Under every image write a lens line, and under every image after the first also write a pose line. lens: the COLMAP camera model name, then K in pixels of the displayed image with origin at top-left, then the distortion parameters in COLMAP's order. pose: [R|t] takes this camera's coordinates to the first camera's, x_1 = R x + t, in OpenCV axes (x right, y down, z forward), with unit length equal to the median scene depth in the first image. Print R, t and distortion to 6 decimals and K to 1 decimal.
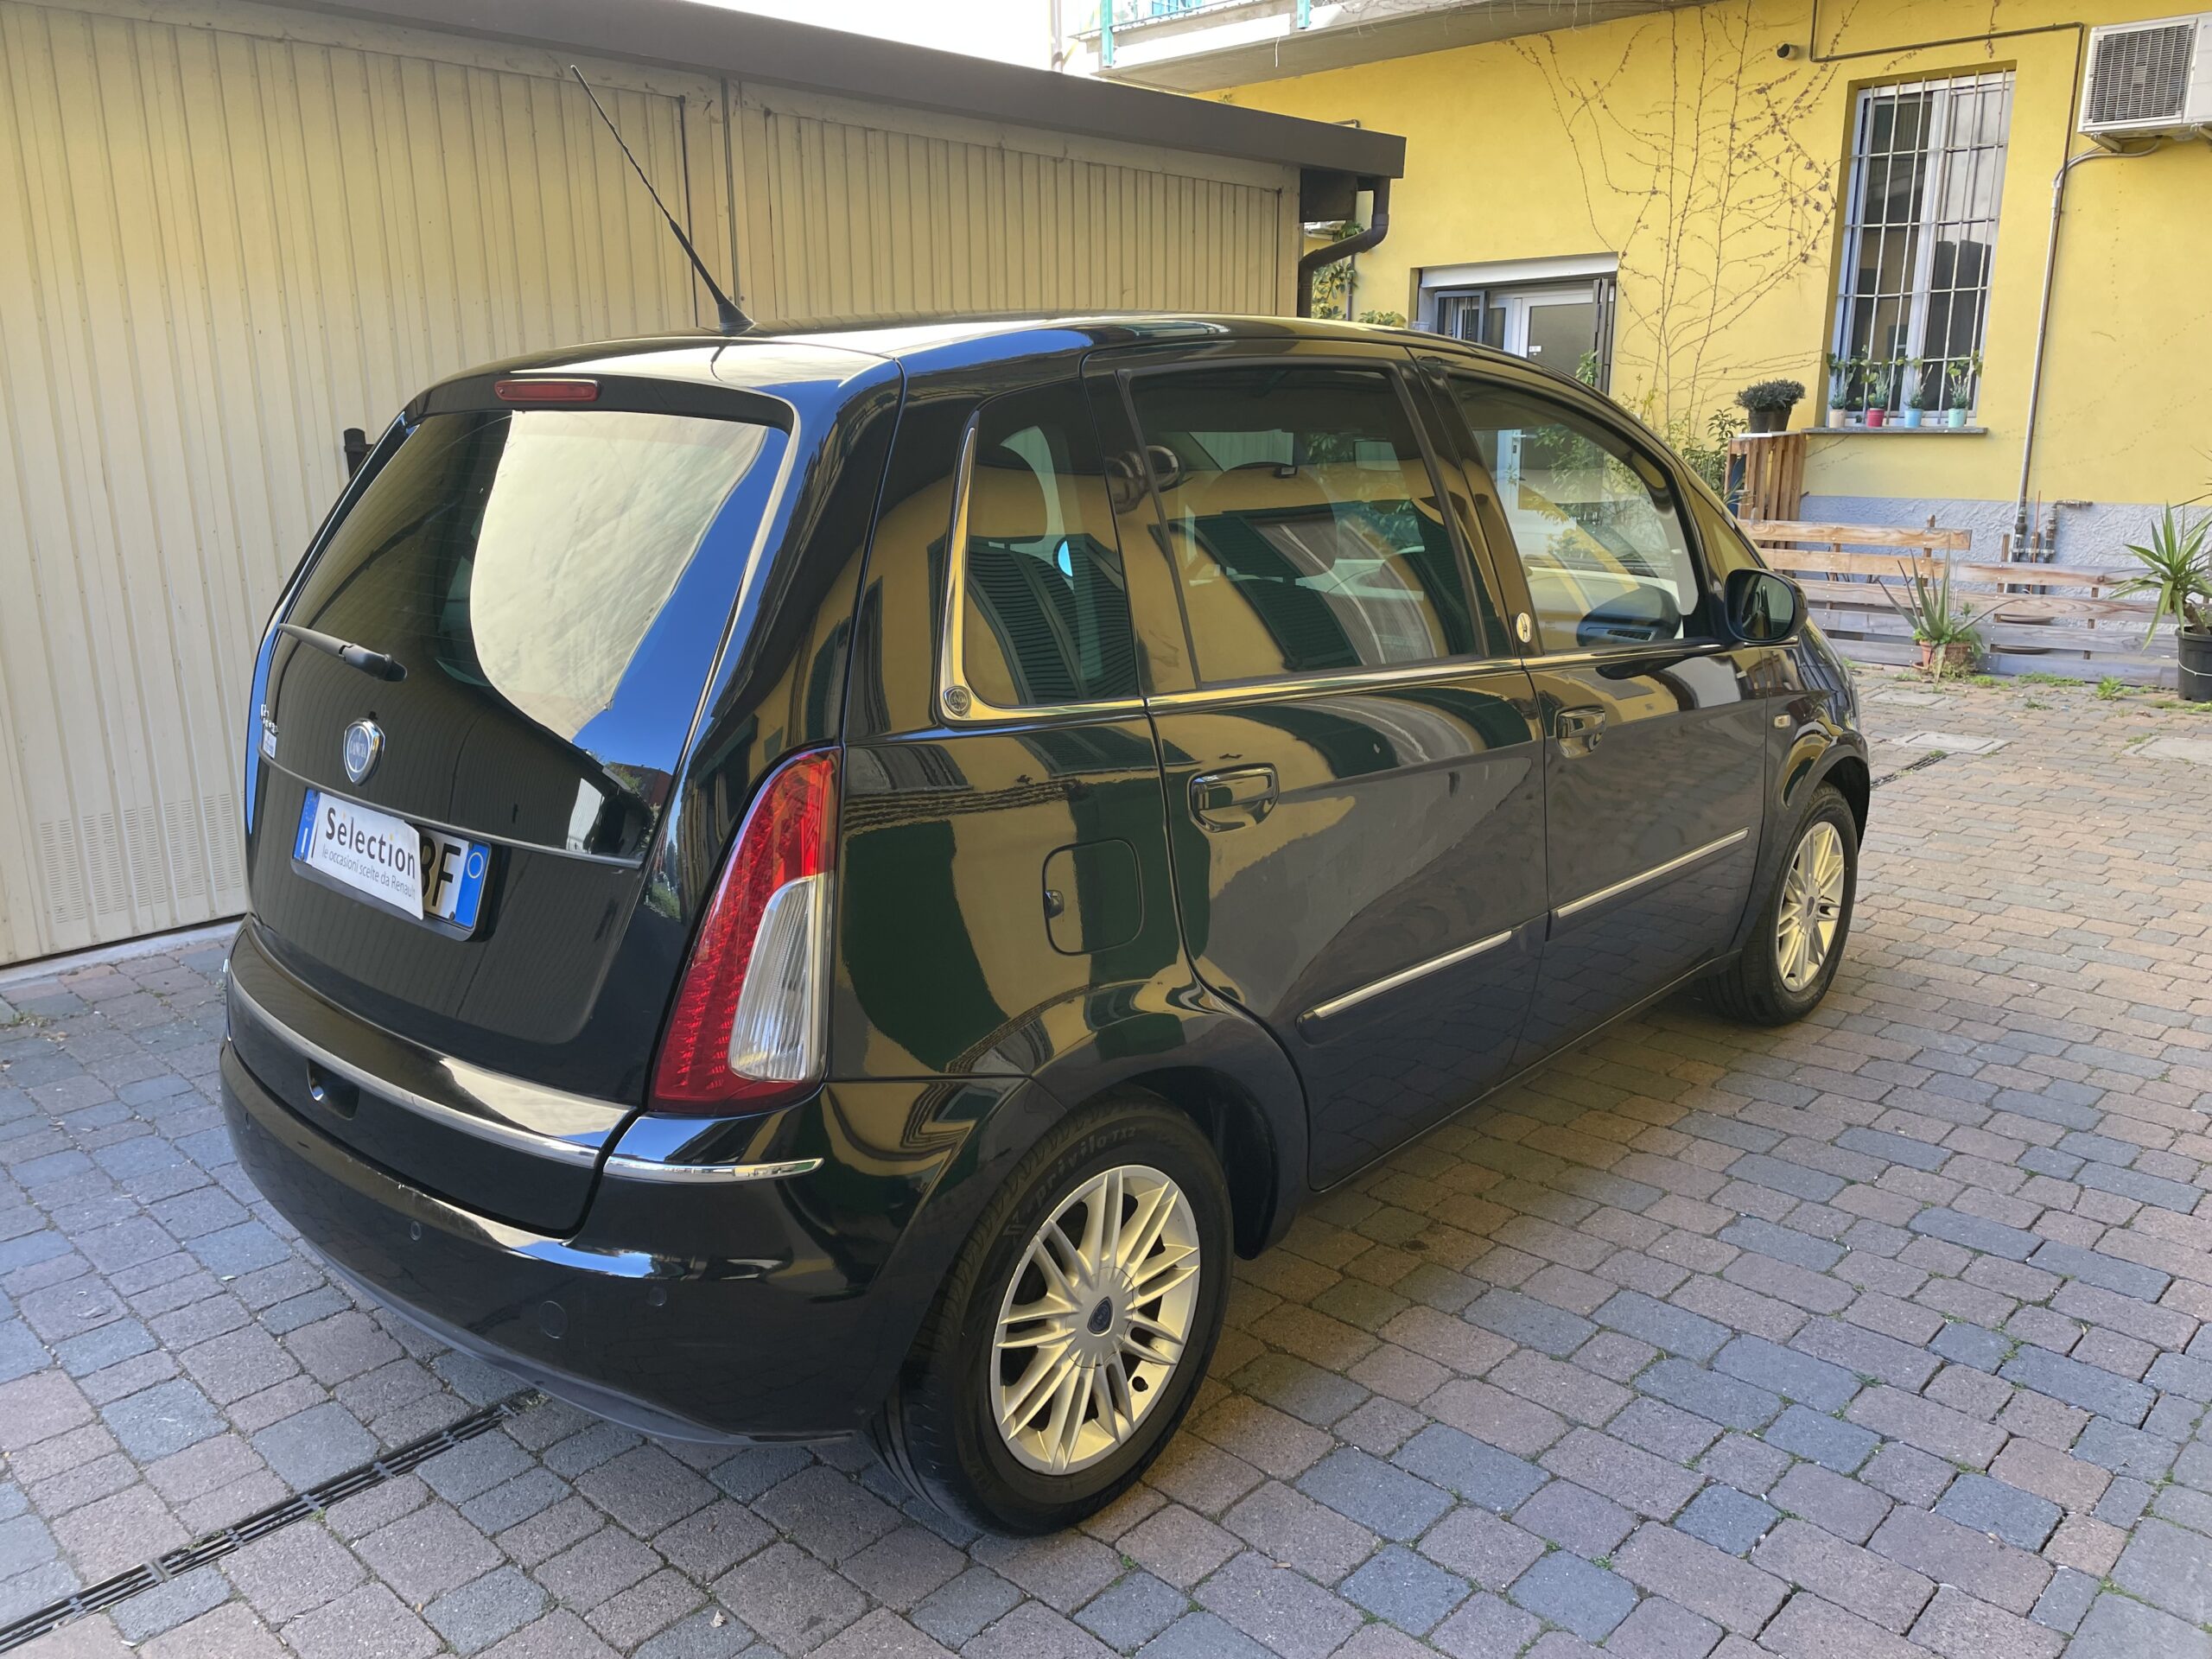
lens RADIAL K [[1664.1, 0, 1107.3], [0, 1664.1, 824.0], [0, 0, 1]] dist [0.087729, -0.103801]
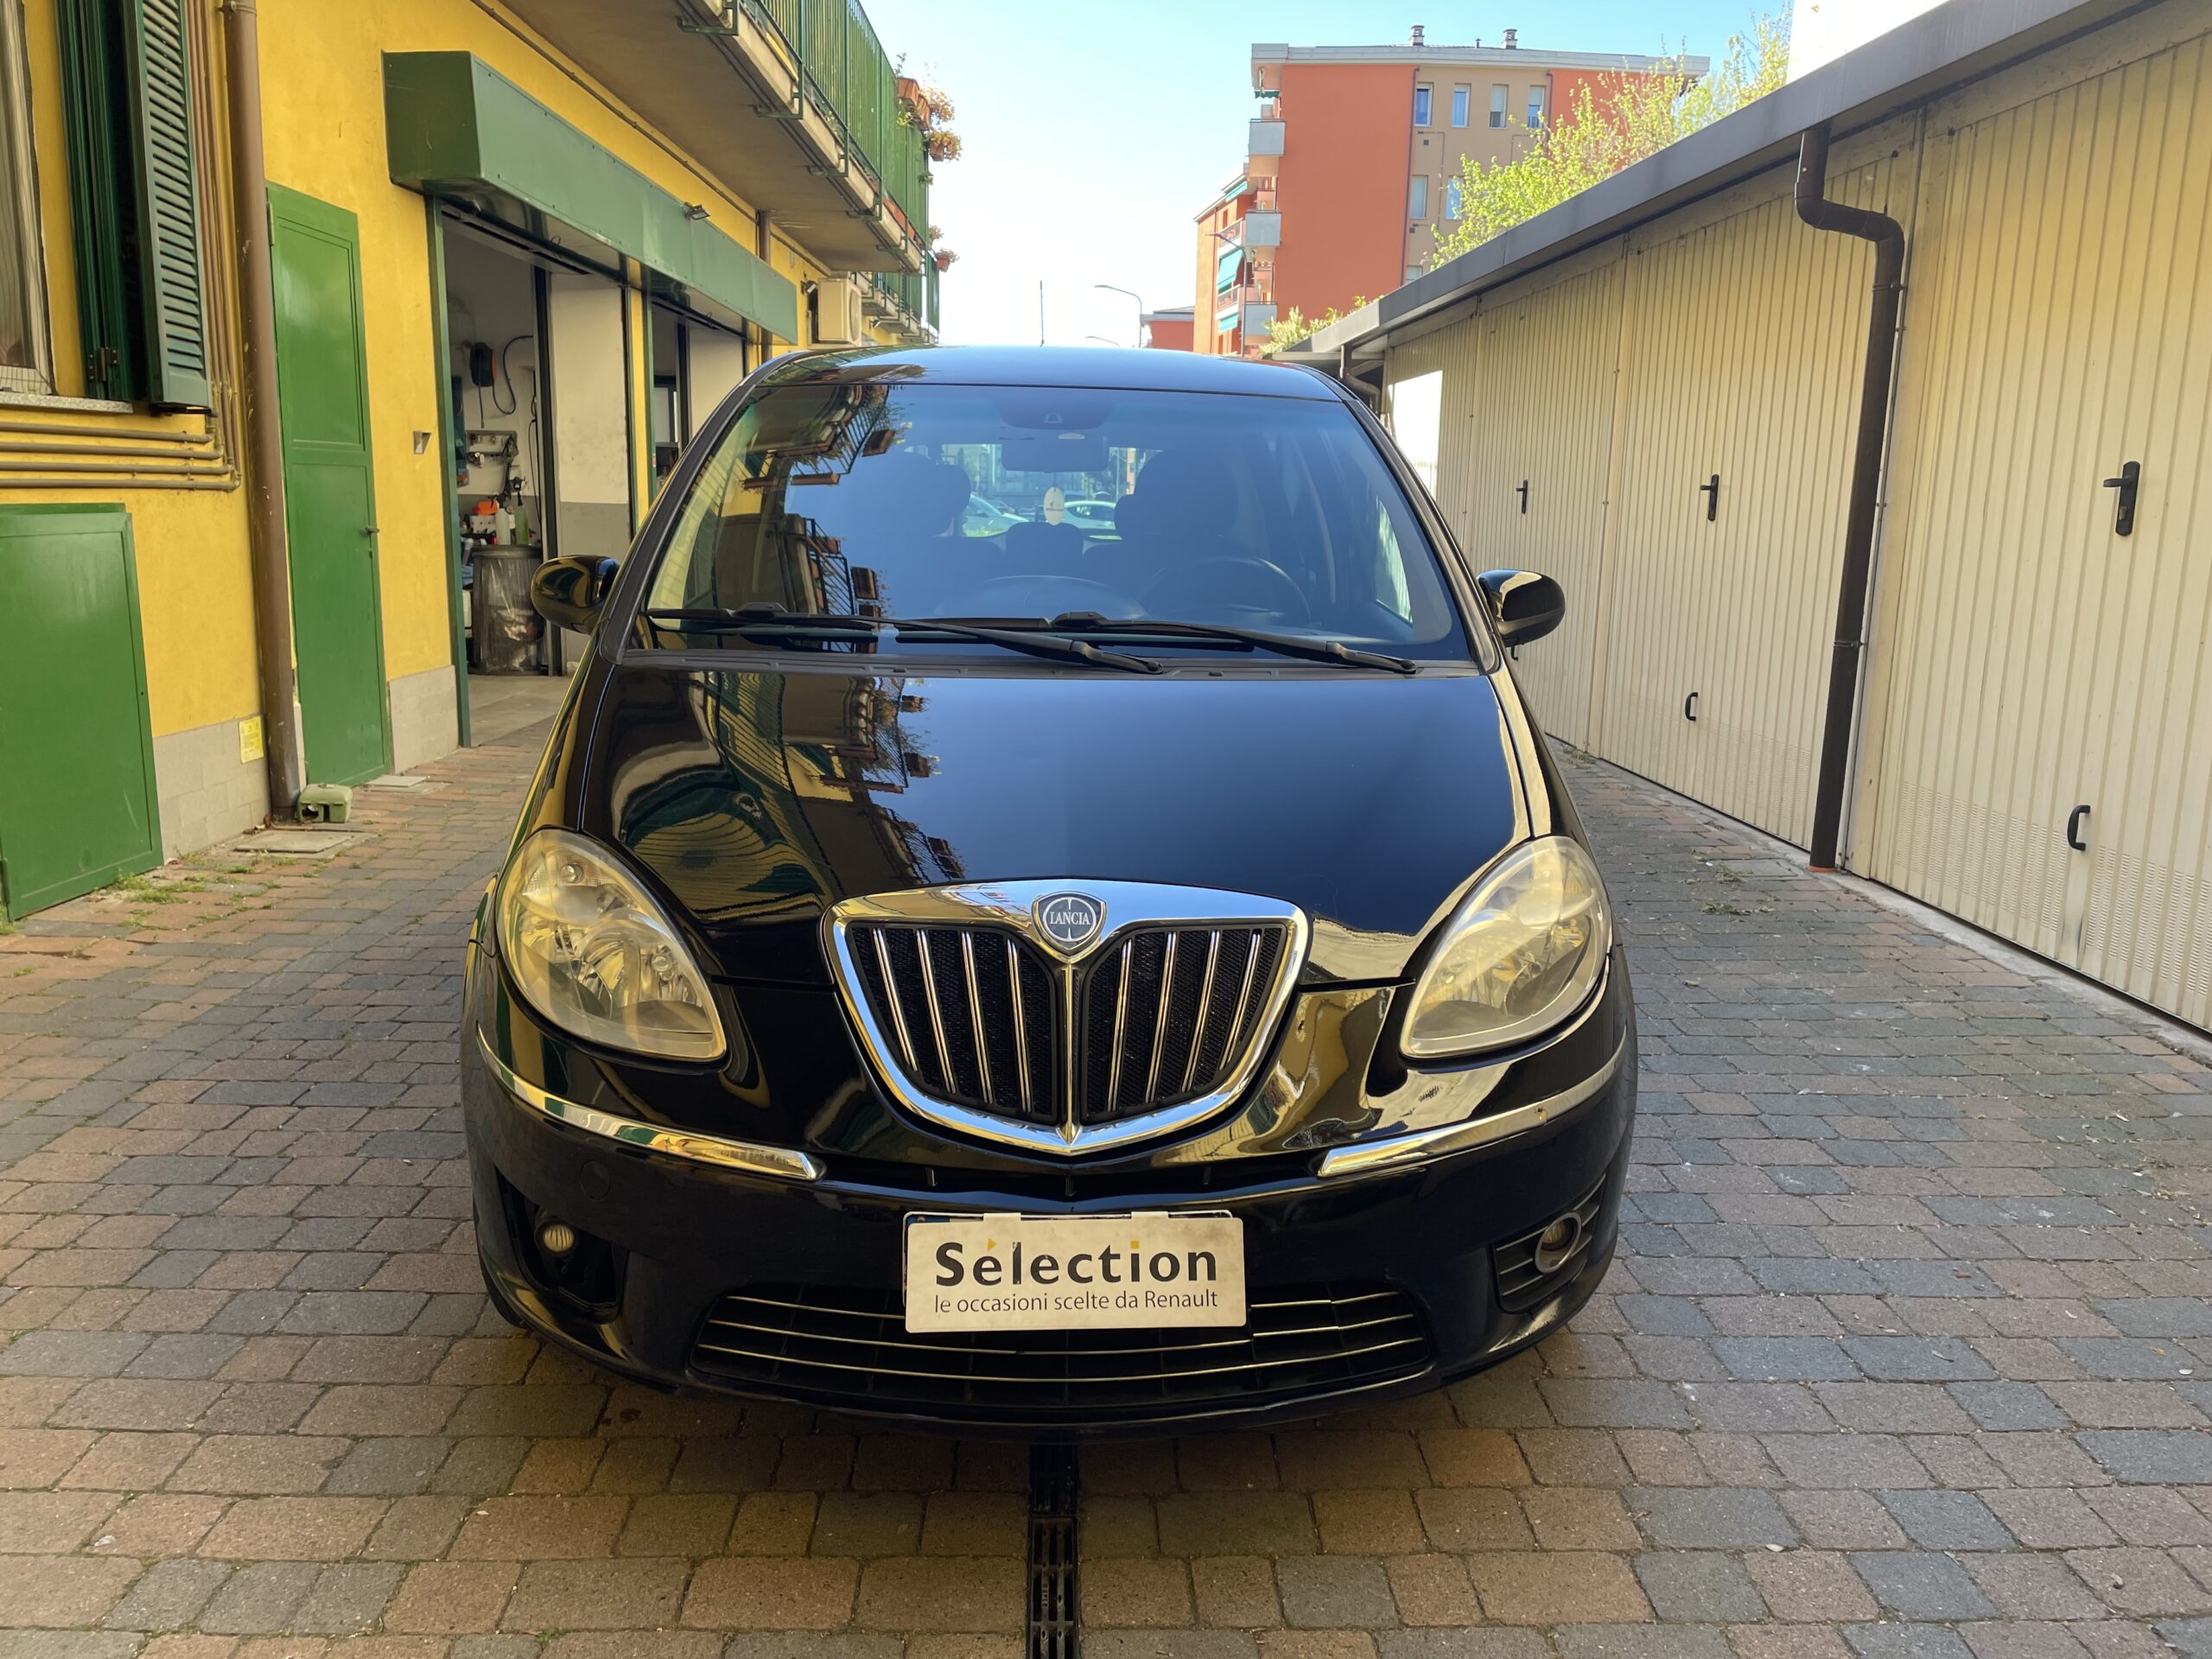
lens RADIAL K [[1664.1, 0, 1110.4], [0, 1664.1, 797.3], [0, 0, 1]] dist [0.087729, -0.103801]
pose [[-0.705445, 0.118473, -0.698793, 0.338309], [-0.187709, 0.919496, 0.345386, -0.161353], [0.683457, 0.374821, -0.626416, 0.728915]]
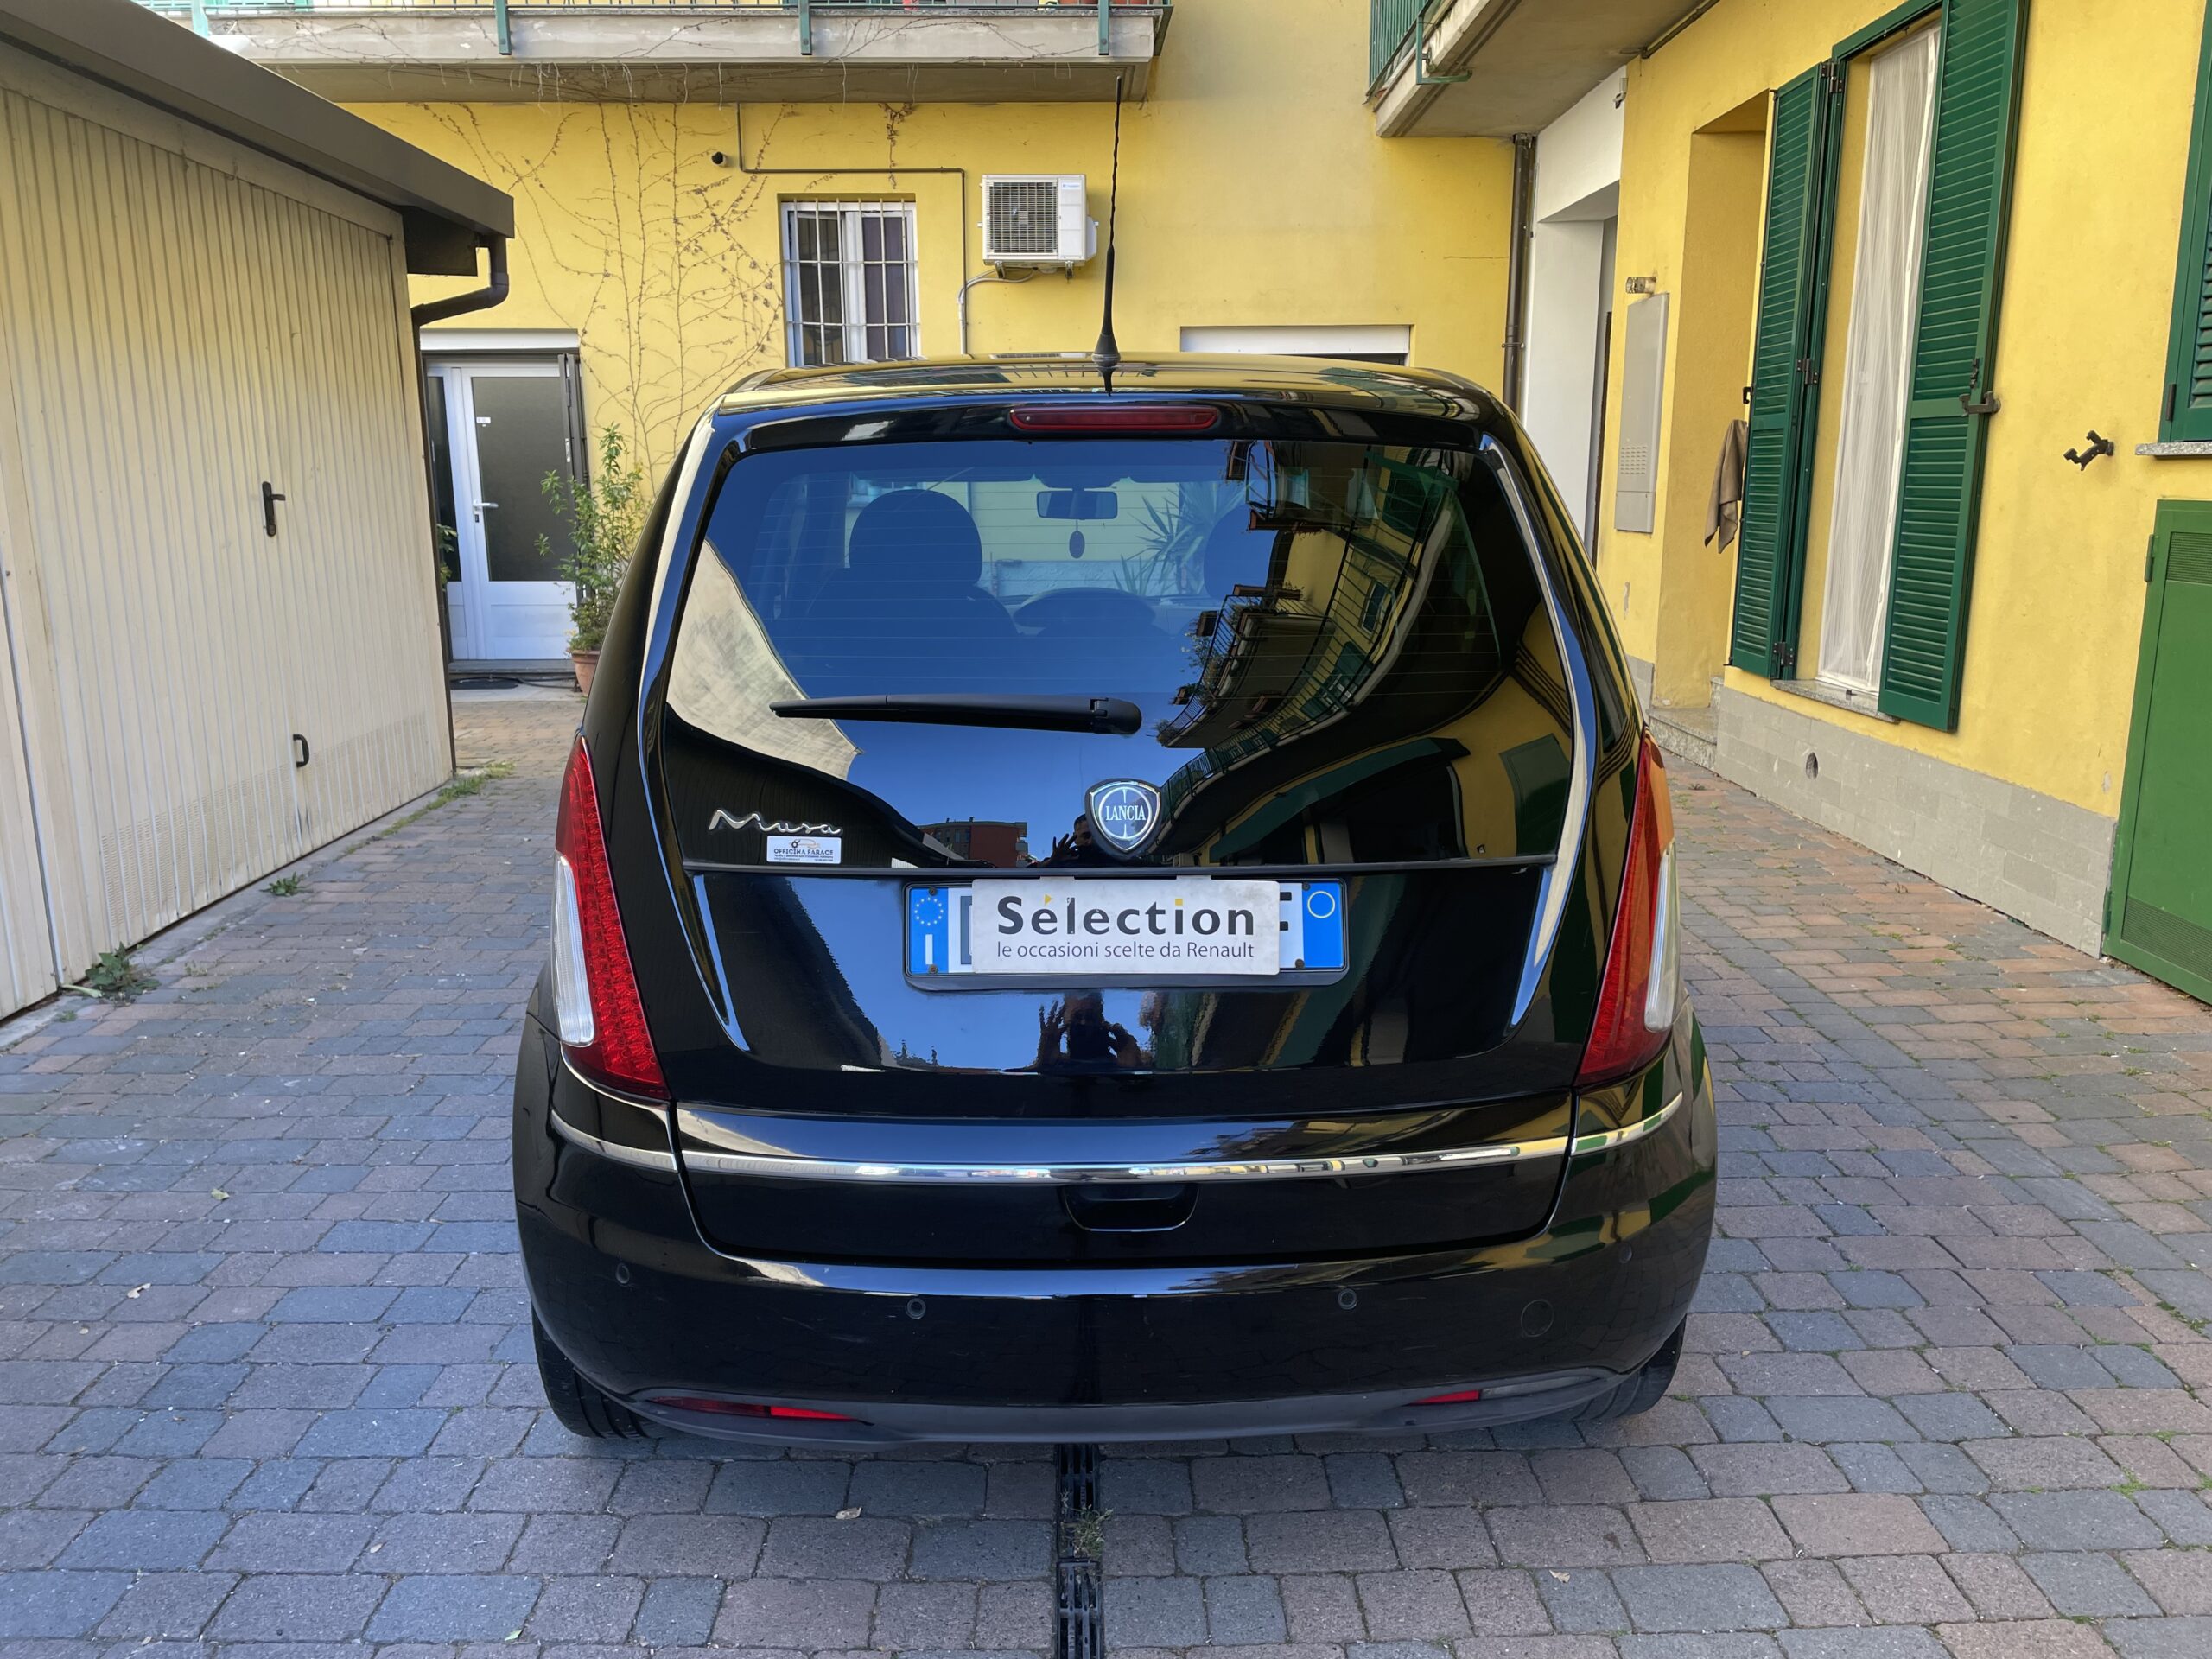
lens RADIAL K [[1664.1, 0, 1094.4], [0, 1664.1, 834.1], [0, 0, 1]] dist [0.087729, -0.103801]
pose [[0.718099, -0.142837, 0.681125, -0.275466], [0.171056, 0.984913, 0.026203, -0.015369], [-0.674592, 0.097694, 0.731698, 0.096398]]
